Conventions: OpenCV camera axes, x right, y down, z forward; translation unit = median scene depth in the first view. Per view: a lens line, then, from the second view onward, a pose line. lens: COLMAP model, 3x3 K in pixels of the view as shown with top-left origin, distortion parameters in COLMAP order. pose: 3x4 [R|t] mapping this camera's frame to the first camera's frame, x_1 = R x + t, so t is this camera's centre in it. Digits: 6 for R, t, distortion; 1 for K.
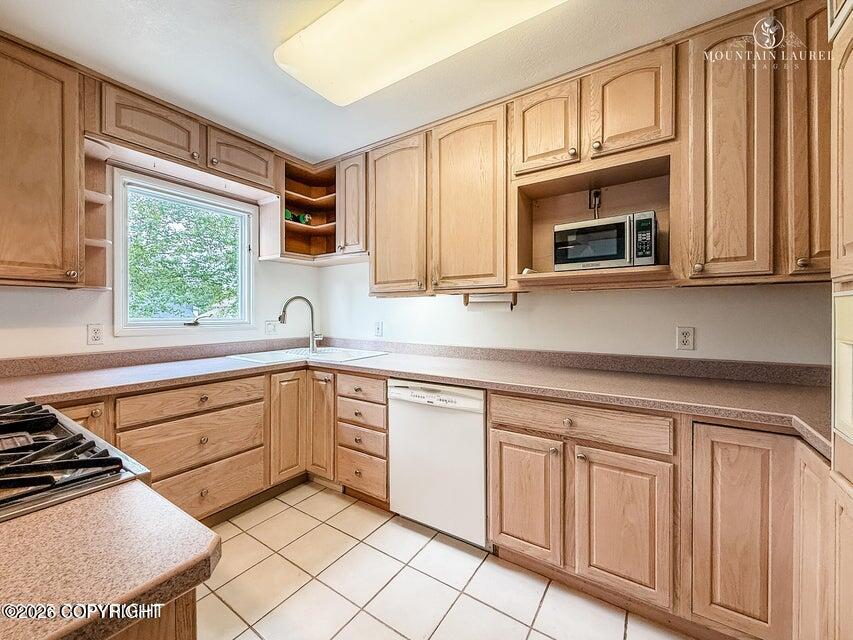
lens RADIAL K [[344.6, 0, 425.0], [0, 344.6, 315.8], [0, 0, 1]] dist [-0.000735, 0.000012]
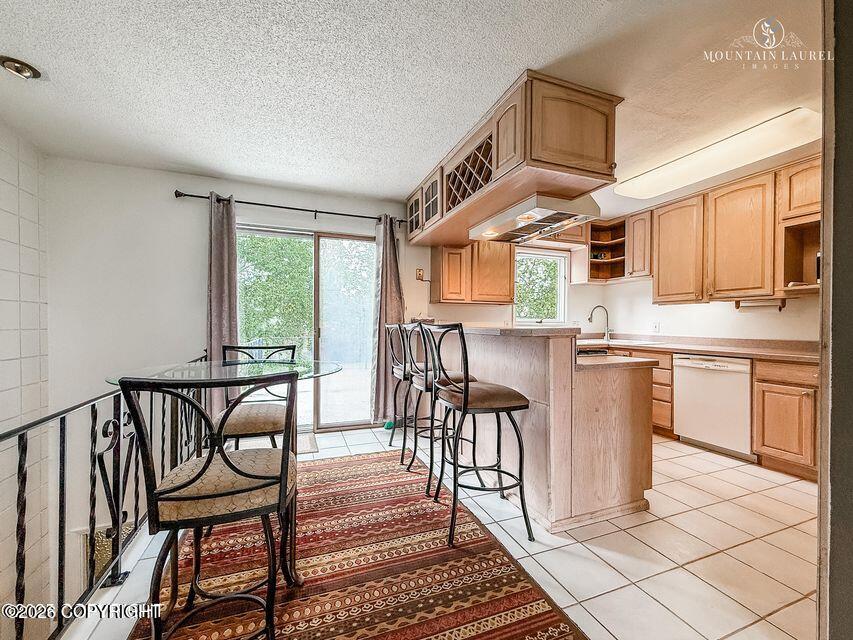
lens RADIAL K [[349.6, 0, 423.3], [0, 349.6, 326.7], [0, 0, 1]] dist [0.000217, 0.000188]
pose [[0.811154, 0.008711, -0.584768, -0.092605], [-0.007568, 0.999962, 0.004398, 0.049535], [0.584784, 0.000858, 0.811189, -0.973920]]
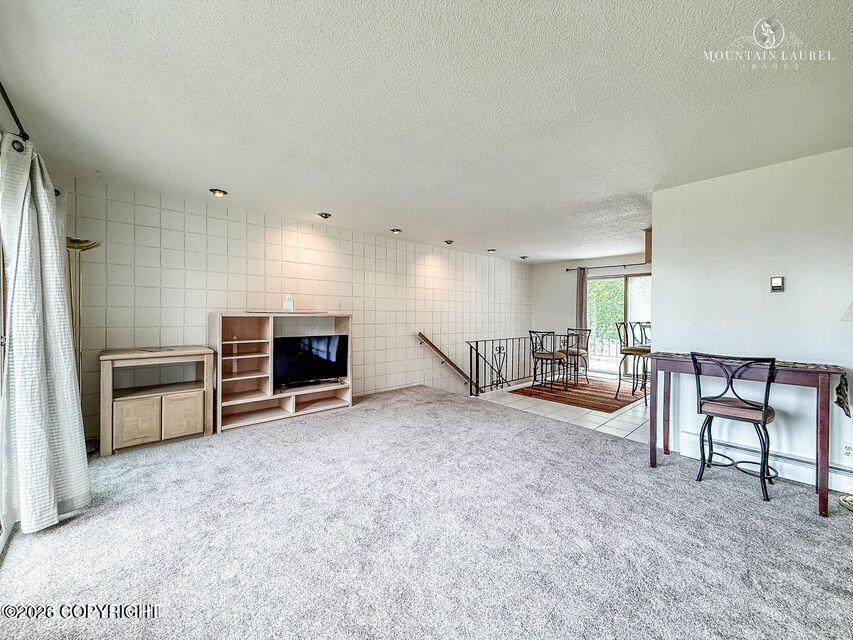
lens RADIAL K [[340.0, 0, 426.5], [0, 340.0, 320.0], [0, 0, 1]] dist [-0.000231, 0.000030]
pose [[-0.228204, 0.018446, -0.973439, 2.032057], [-0.011388, 0.999702, 0.021614, -0.008777], [0.973547, 0.016018, -0.227926, -1.017912]]
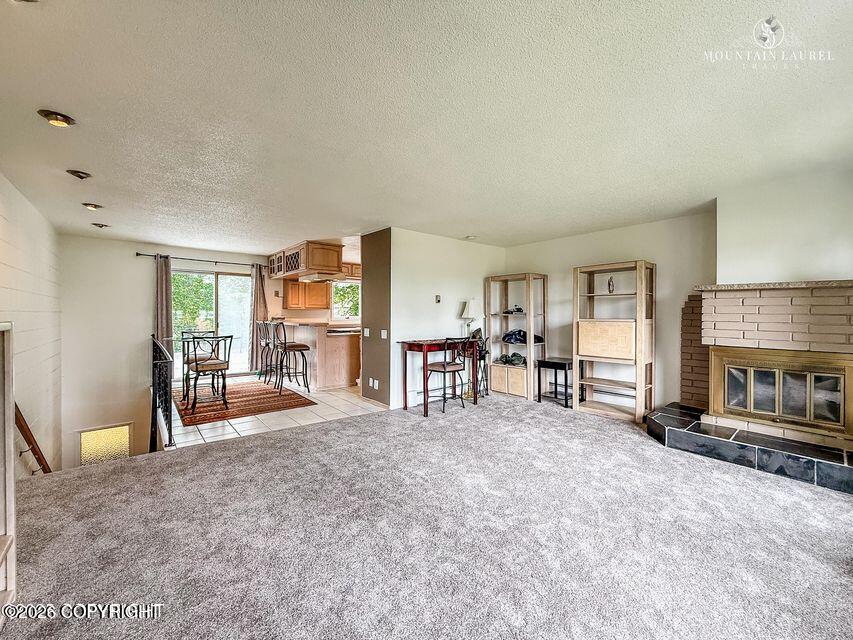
lens RADIAL K [[346.1, 0, 422.9], [0, 346.1, 315.8], [0, 0, 1]] dist [-0.001538, -0.000013]
pose [[0.958836, 0.006832, -0.283878, 1.146984], [-0.006541, 0.999977, 0.001974, -0.011900], [0.283885, -0.000036, 0.958858, -2.335607]]
